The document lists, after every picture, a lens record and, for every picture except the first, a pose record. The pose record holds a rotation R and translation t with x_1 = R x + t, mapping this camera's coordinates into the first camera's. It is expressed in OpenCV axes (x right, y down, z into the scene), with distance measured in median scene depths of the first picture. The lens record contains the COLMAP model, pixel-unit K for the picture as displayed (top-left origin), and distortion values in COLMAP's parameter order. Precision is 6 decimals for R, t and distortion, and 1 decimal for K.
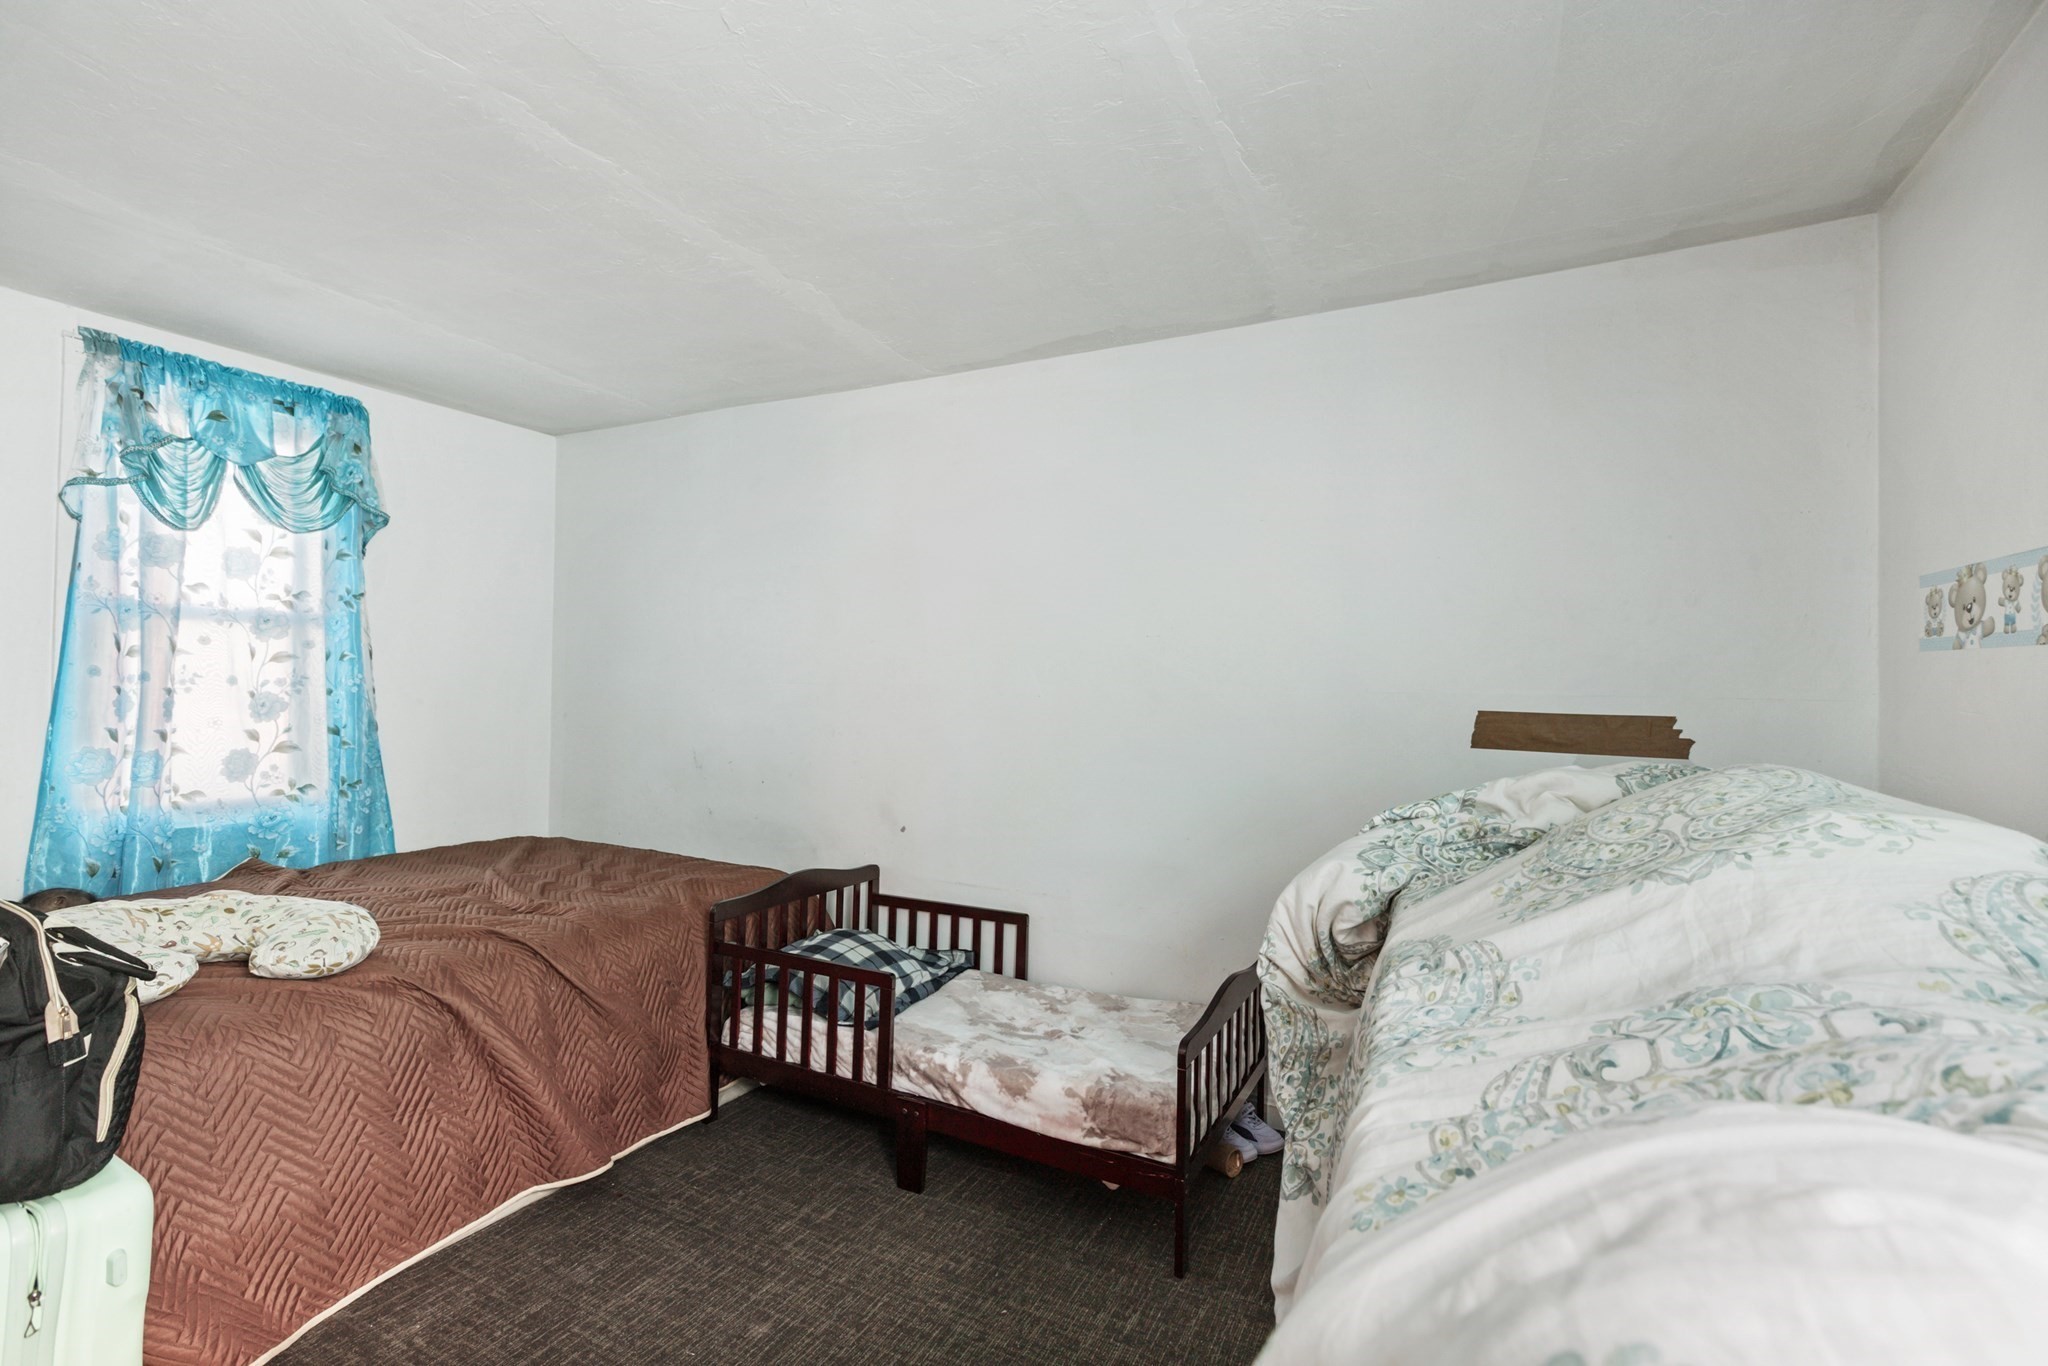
lens RADIAL K [[931.2, 0, 1021.5], [0, 931.2, 657.1], [0, 0, 1]] dist [0.000774, -0.000097]
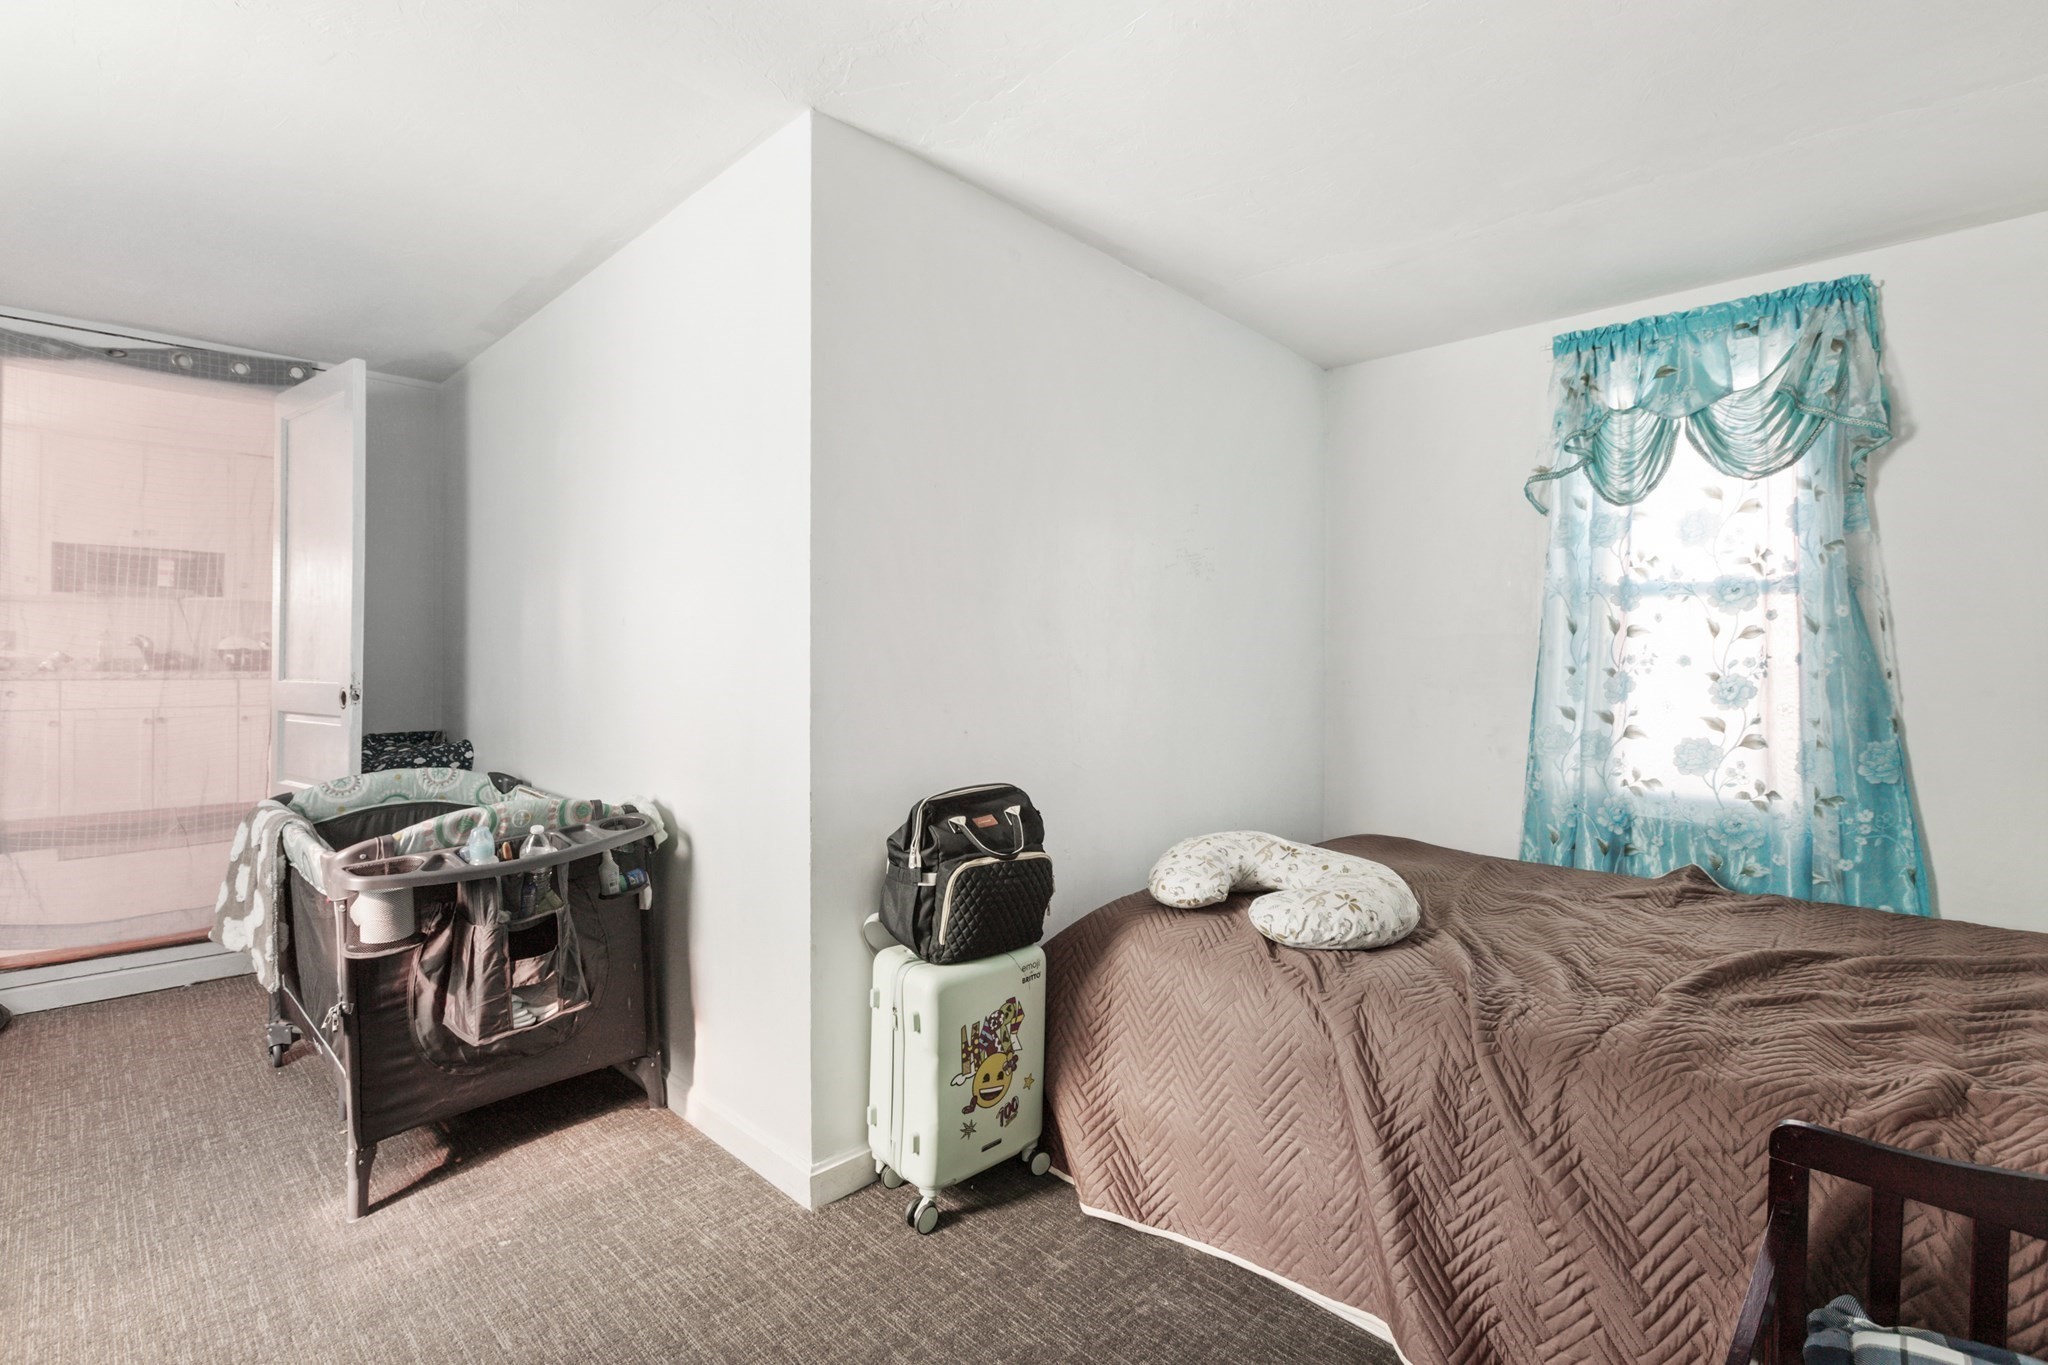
lens RADIAL K [[971.4, 0, 1021.9], [0, 971.4, 653.5], [0, 0, 1]] dist [0.002015, 0.000447]
pose [[-0.294987, -0.017347, -0.955344, 0.224718], [0.023780, 0.999392, -0.025490, 0.026247], [0.955205, -0.030238, -0.294395, 0.654554]]
